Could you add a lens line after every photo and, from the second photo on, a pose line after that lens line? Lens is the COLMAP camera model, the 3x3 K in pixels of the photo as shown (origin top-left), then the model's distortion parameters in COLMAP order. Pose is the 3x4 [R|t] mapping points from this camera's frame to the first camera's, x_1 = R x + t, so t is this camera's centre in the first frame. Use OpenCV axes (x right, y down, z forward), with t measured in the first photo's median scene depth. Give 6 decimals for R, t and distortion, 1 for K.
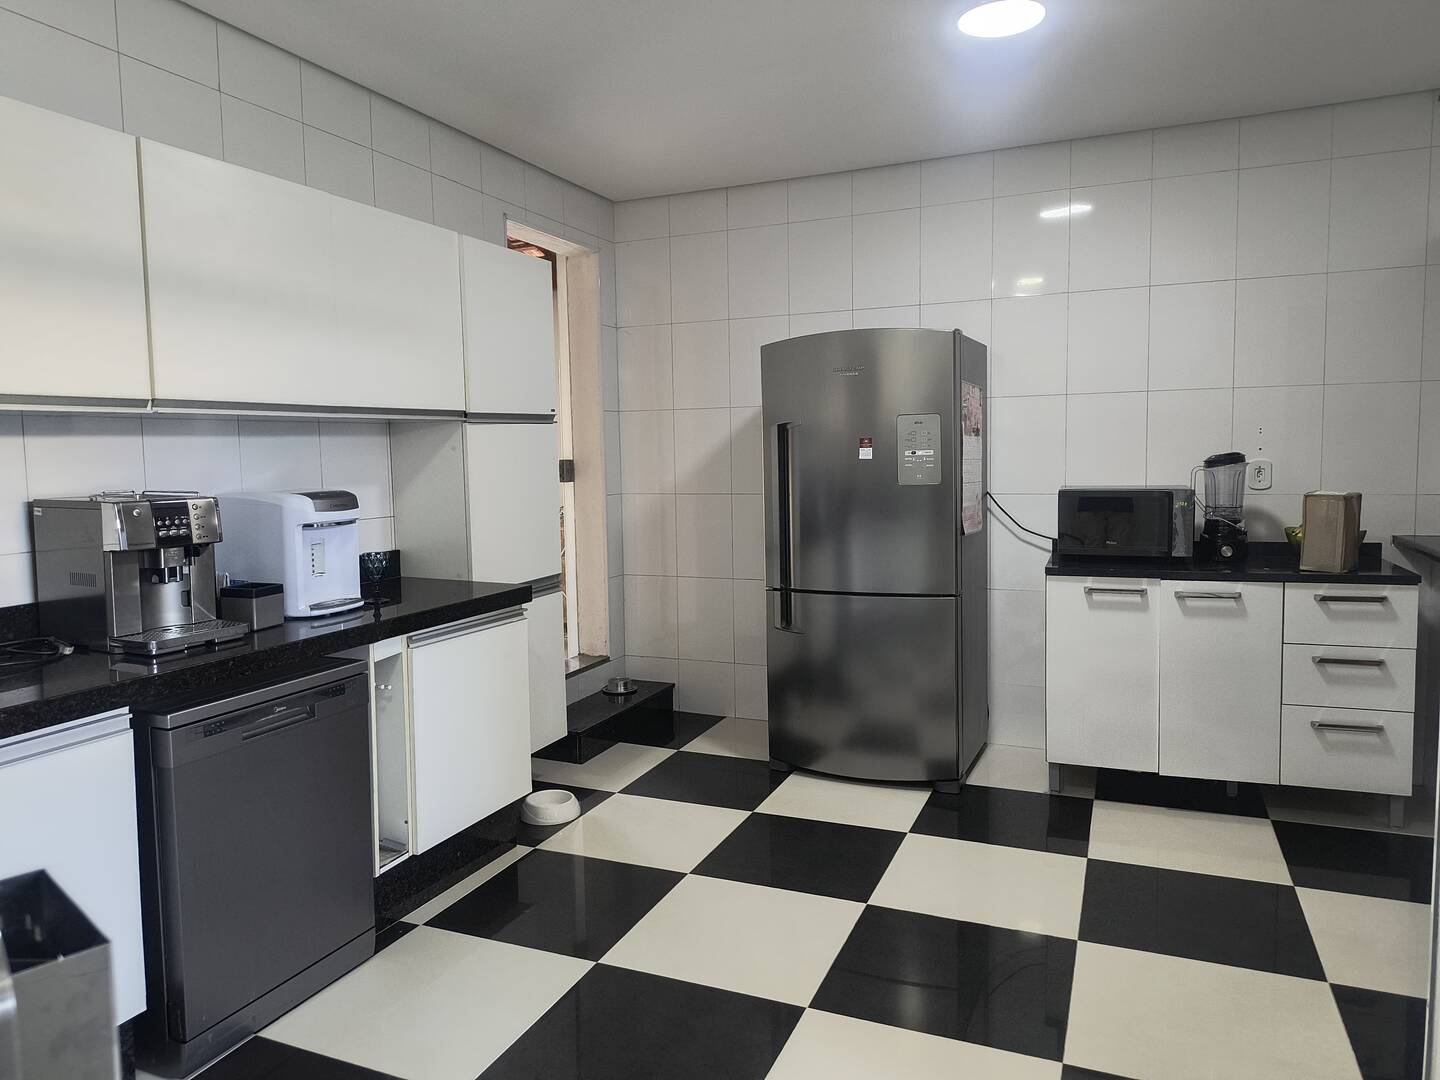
lens RADIAL K [[979.9, 0, 707.8], [0, 979.9, 528.8], [0, 0, 1]] dist [0.043858, -0.039786]
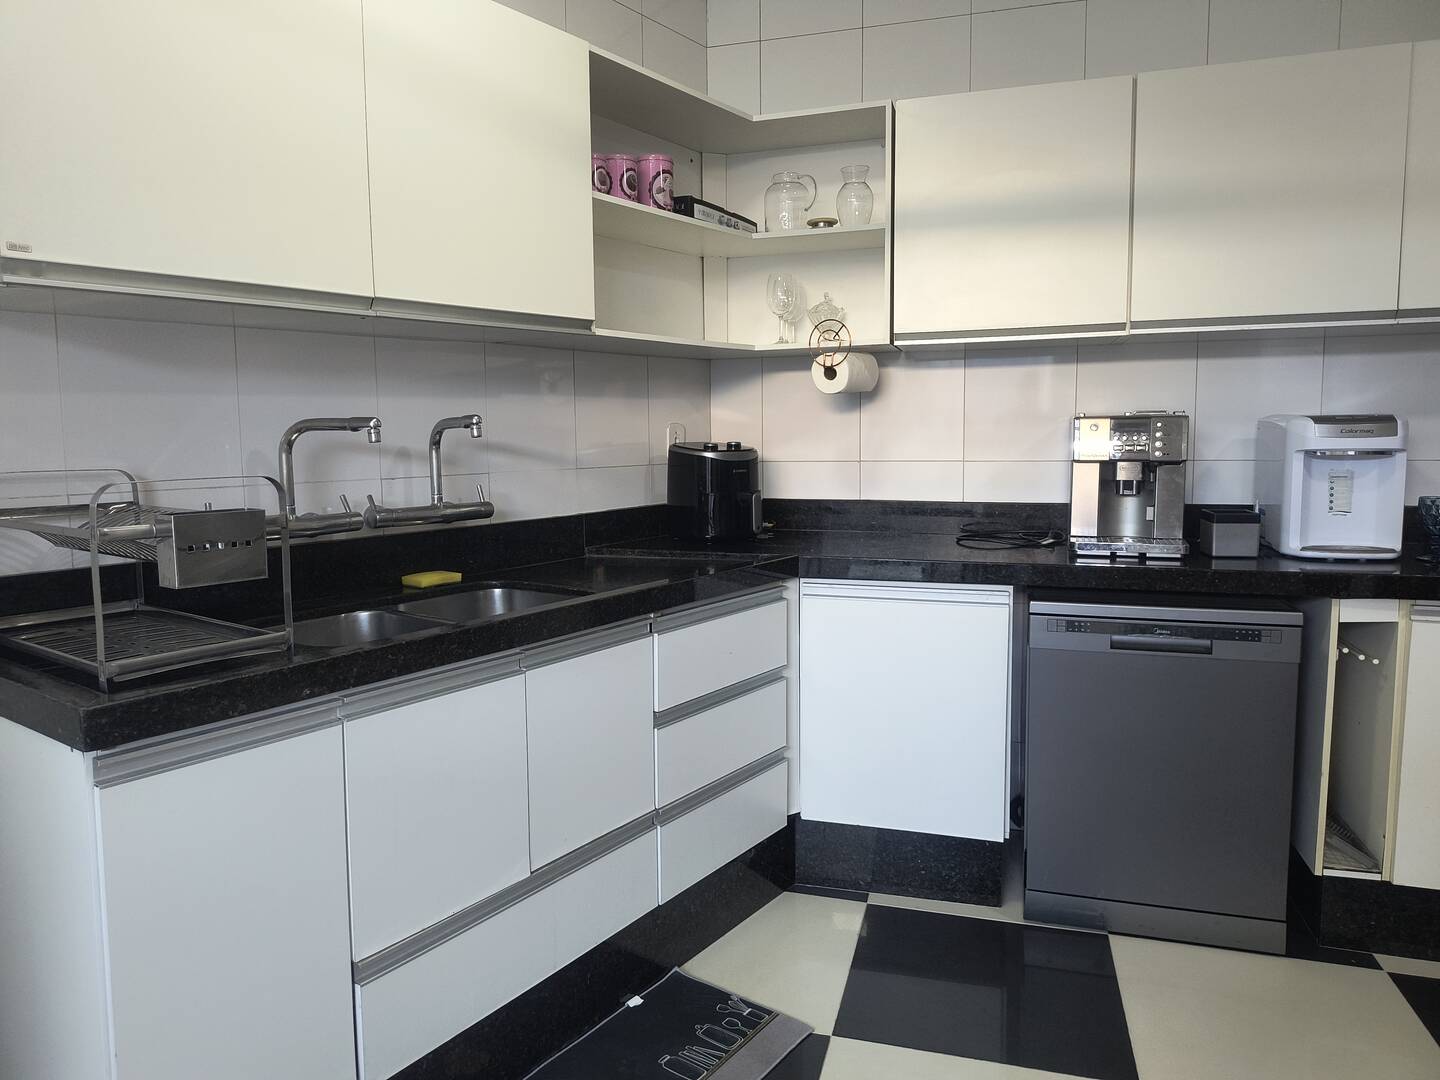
lens RADIAL K [[979.9, 0, 707.8], [0, 979.9, 528.8], [0, 0, 1]] dist [0.043858, -0.039786]
pose [[0.125657, 0.119792, -0.984815, 0.397398], [-0.073010, 0.991108, 0.111242, 0.004532], [0.989384, 0.057923, 0.133286, 0.360667]]
